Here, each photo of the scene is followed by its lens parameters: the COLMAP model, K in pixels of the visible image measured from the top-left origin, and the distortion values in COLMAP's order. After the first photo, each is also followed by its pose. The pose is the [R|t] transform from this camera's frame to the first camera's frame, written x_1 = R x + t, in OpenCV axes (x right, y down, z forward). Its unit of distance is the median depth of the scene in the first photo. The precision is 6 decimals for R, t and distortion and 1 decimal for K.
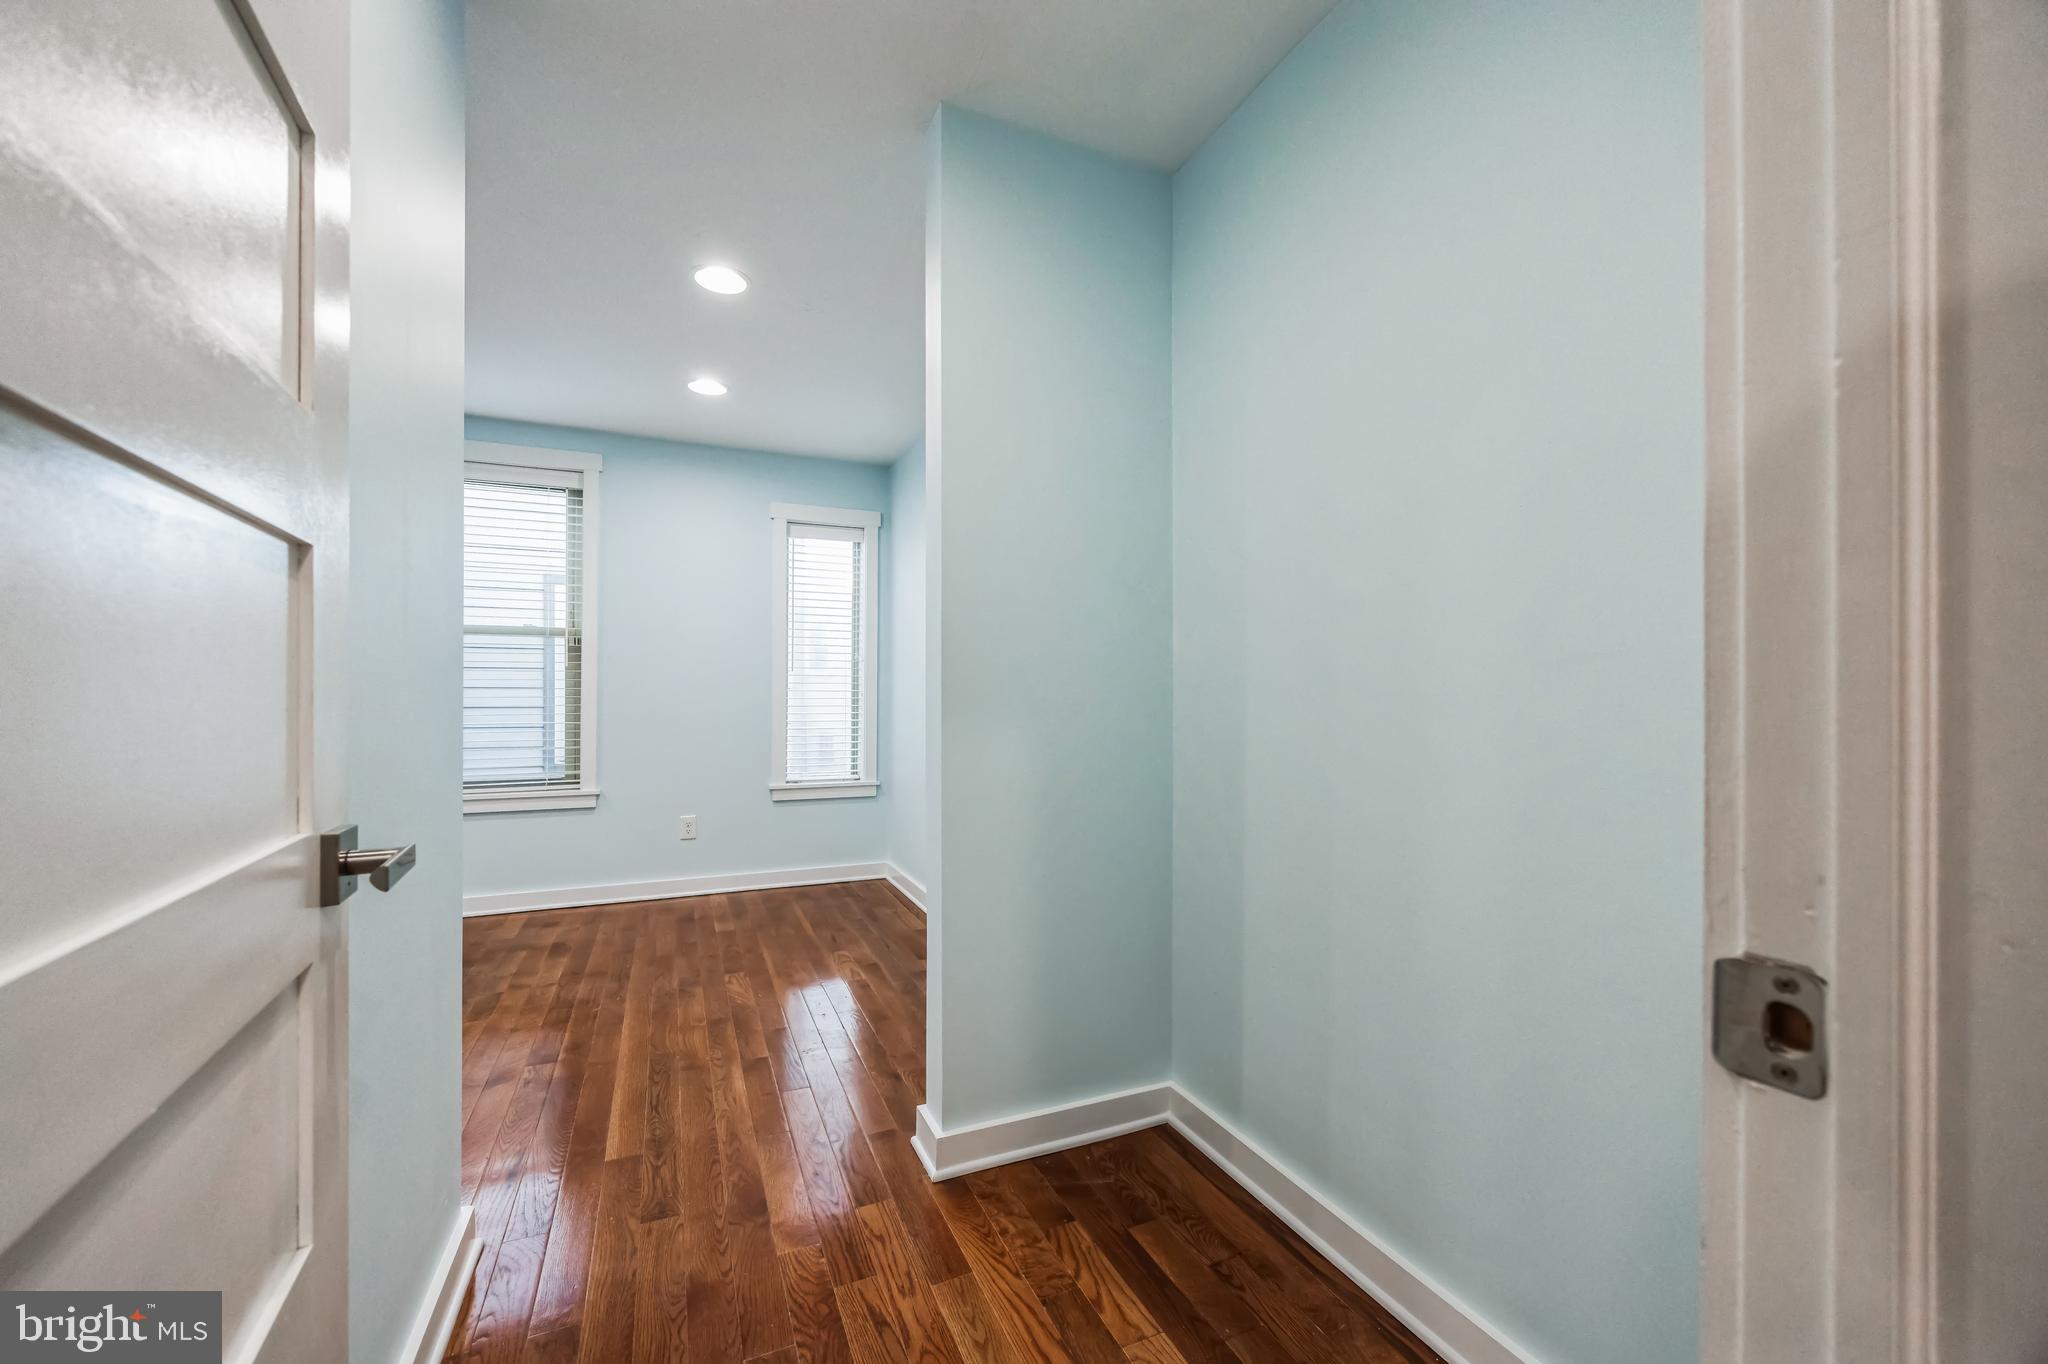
lens RADIAL K [[797.9, 0, 1012.4], [0, 797.9, 688.7], [0, 0, 1]] dist [-0.002718, -0.000125]
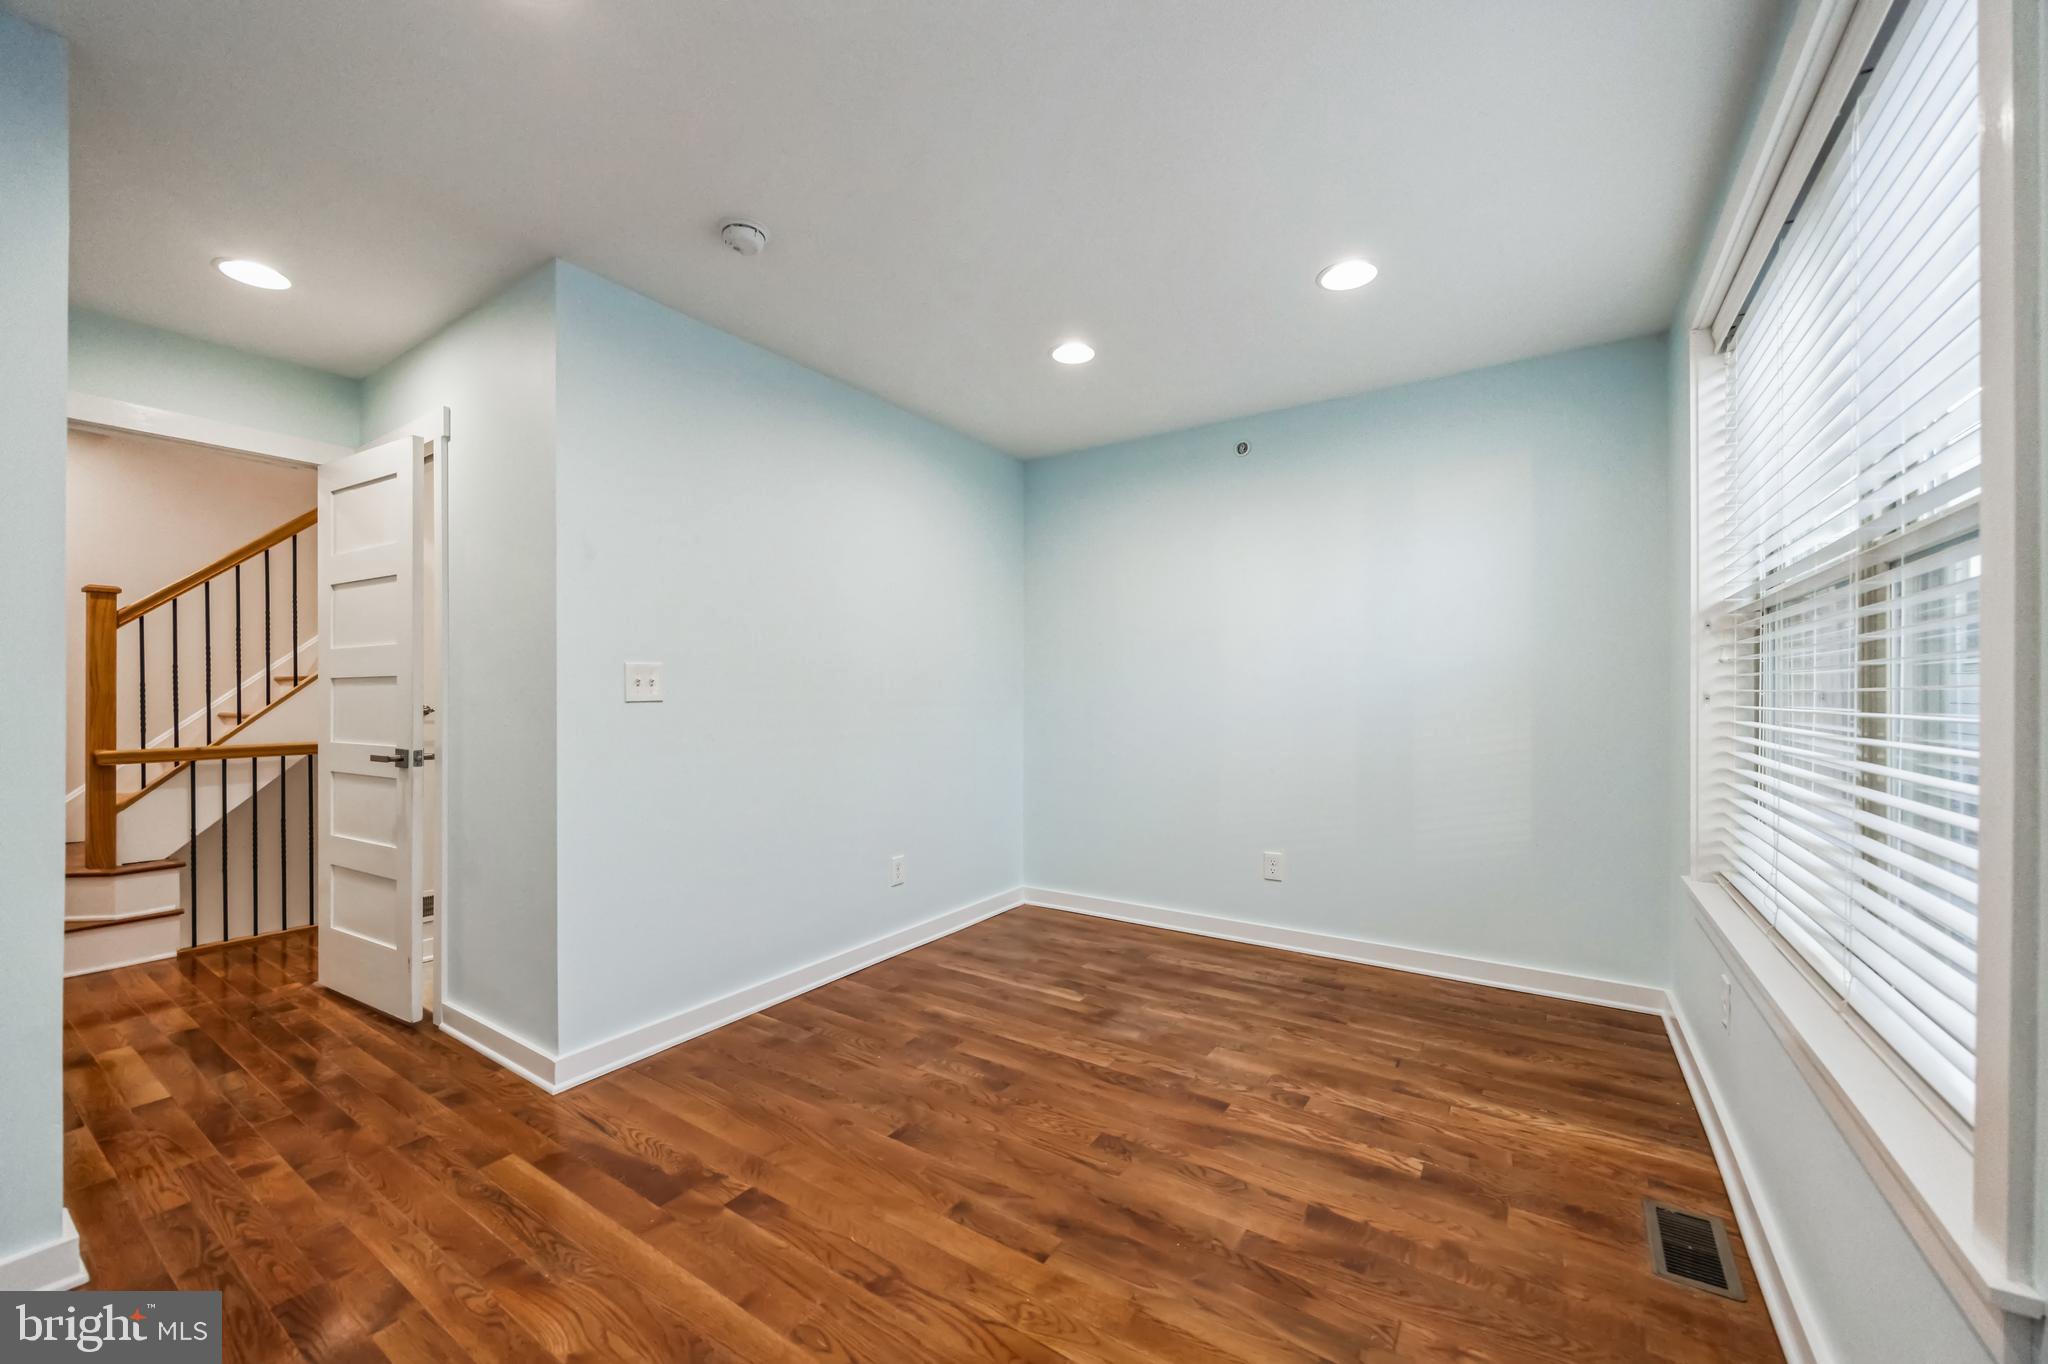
lens RADIAL K [[797.9, 0, 1010.8], [0, 797.9, 692.5], [0, 0, 1]] dist [-0.002718, -0.000125]
pose [[-0.843736, -0.004997, -0.536735, -0.253458], [-0.000718, 0.999966, -0.008180, -0.008871], [0.536758, -0.006517, -0.843711, 1.151427]]
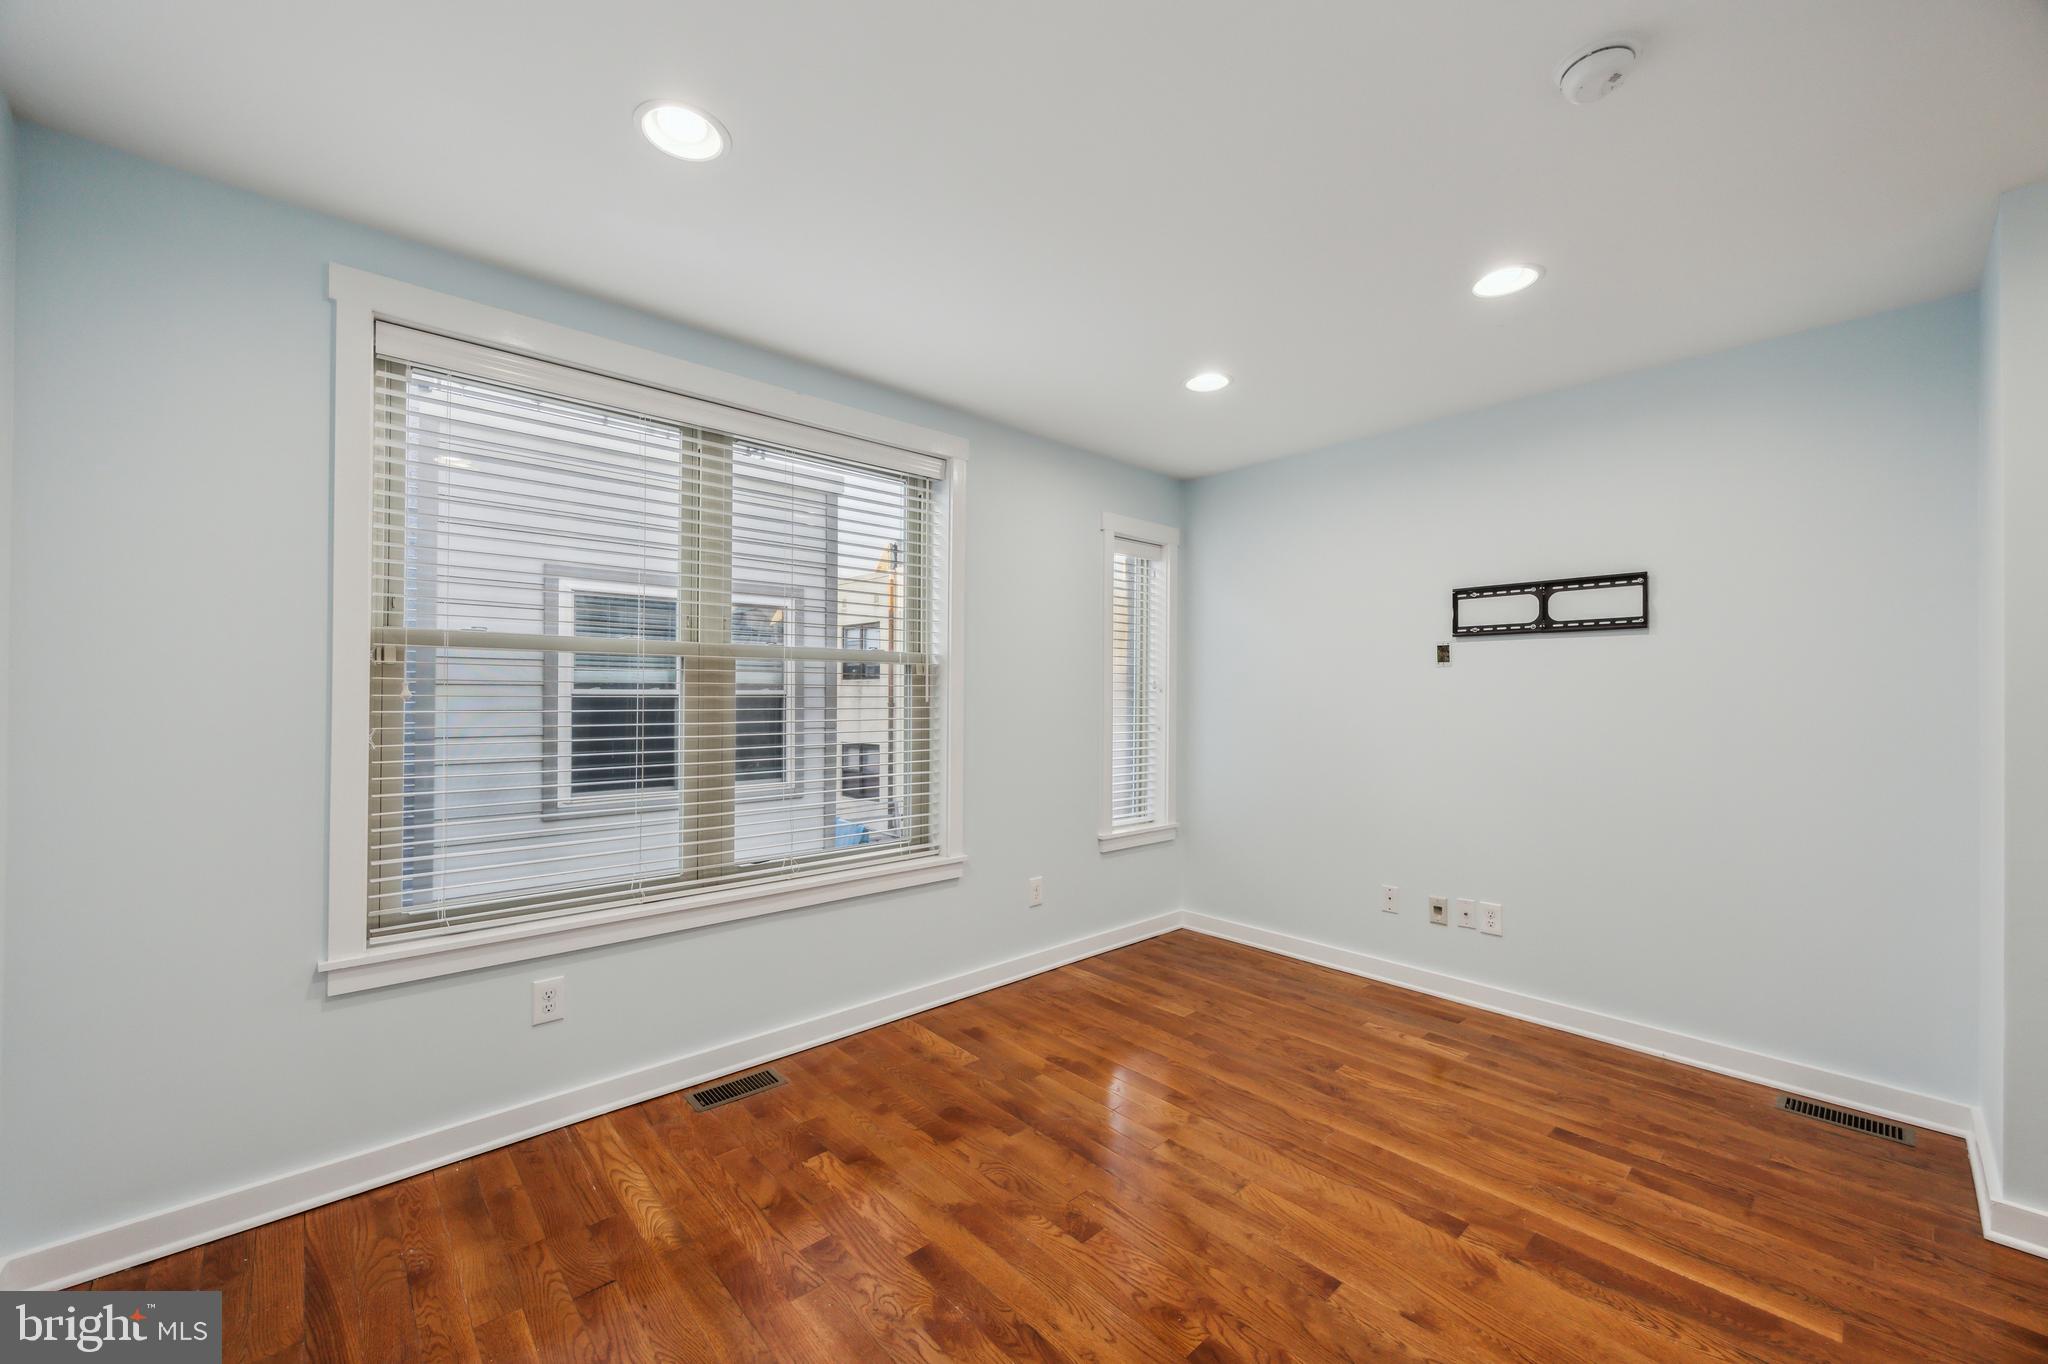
lens RADIAL K [[797.9, 0, 1006.2], [0, 797.9, 692.3], [0, 0, 1]] dist [-0.002718, -0.000125]
pose [[0.948888, 0.001885, 0.315608, -0.818487], [-0.002969, 0.999991, 0.002953, -0.045371], [-0.315600, -0.003739, 0.948885, 0.248450]]
